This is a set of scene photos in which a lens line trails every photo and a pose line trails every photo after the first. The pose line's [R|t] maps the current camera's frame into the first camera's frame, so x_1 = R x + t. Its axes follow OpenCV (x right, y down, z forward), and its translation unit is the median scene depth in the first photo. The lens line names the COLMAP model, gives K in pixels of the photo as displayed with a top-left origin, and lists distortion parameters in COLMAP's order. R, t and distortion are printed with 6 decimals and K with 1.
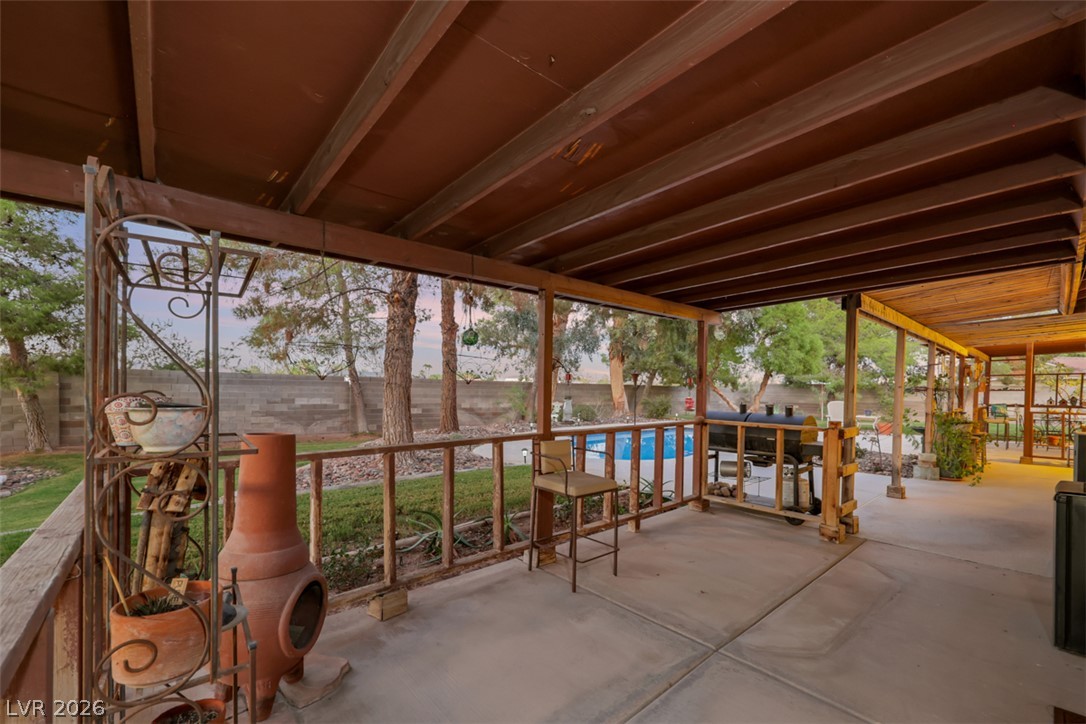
lens RADIAL K [[444.5, 0, 554.2], [0, 444.5, 390.9], [0, 0, 1]] dist [-0.004564, -0.000109]
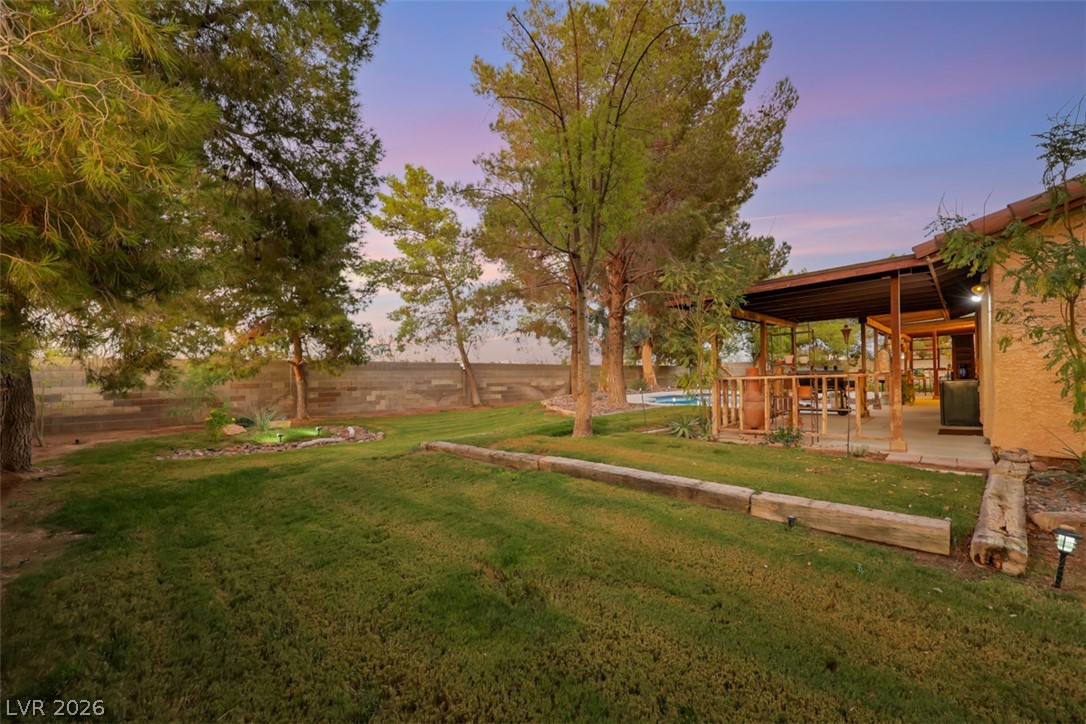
lens RADIAL K [[444.5, 0, 541.7], [0, 444.5, 366.0], [0, 0, 1]] dist [-0.004564, -0.000109]
pose [[0.995828, -0.026933, 0.087183, -0.375842], [0.029038, 0.999314, -0.022965, 0.015298], [-0.086504, 0.025401, 0.995928, -0.363700]]
